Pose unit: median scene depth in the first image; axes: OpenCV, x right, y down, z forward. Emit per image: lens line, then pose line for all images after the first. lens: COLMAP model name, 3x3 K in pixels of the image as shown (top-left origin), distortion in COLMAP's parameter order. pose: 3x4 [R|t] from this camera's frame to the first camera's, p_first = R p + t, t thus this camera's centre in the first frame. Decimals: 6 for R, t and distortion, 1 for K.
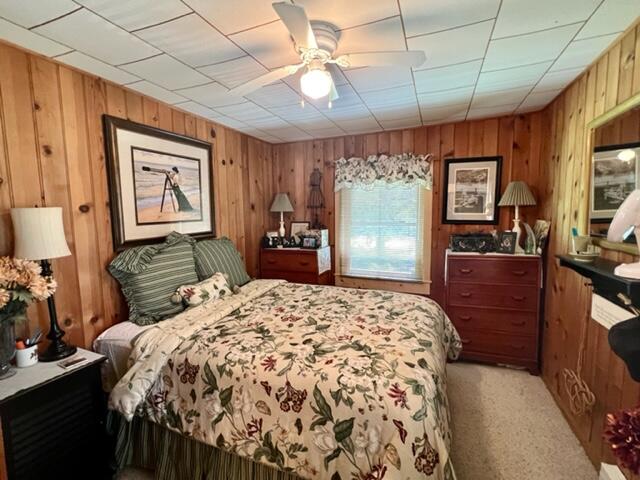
lens RADIAL K [[300.1, 0, 317.2], [0, 300.1, 240.3], [0, 0, 1]] dist [-0.002200, 0.000006]
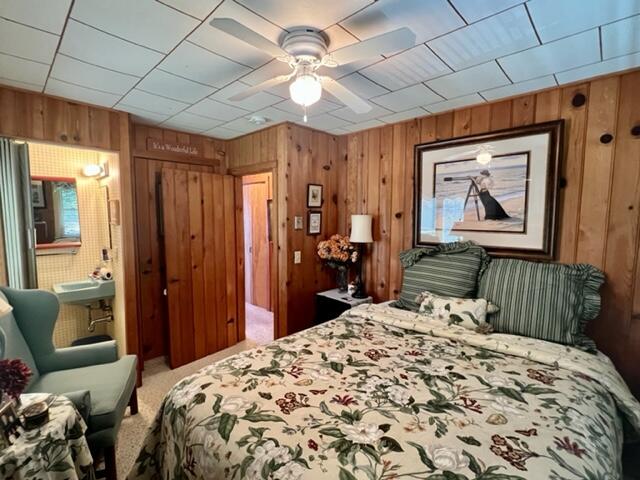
lens RADIAL K [[300.1, 0, 317.1], [0, 300.1, 239.6], [0, 0, 1]] dist [-0.002200, 0.000006]
pose [[-0.378841, 0.092012, -0.920876, 0.635835], [-0.092973, 0.986227, 0.136790, -0.131116], [0.920780, 0.137439, -0.365069, 1.010651]]
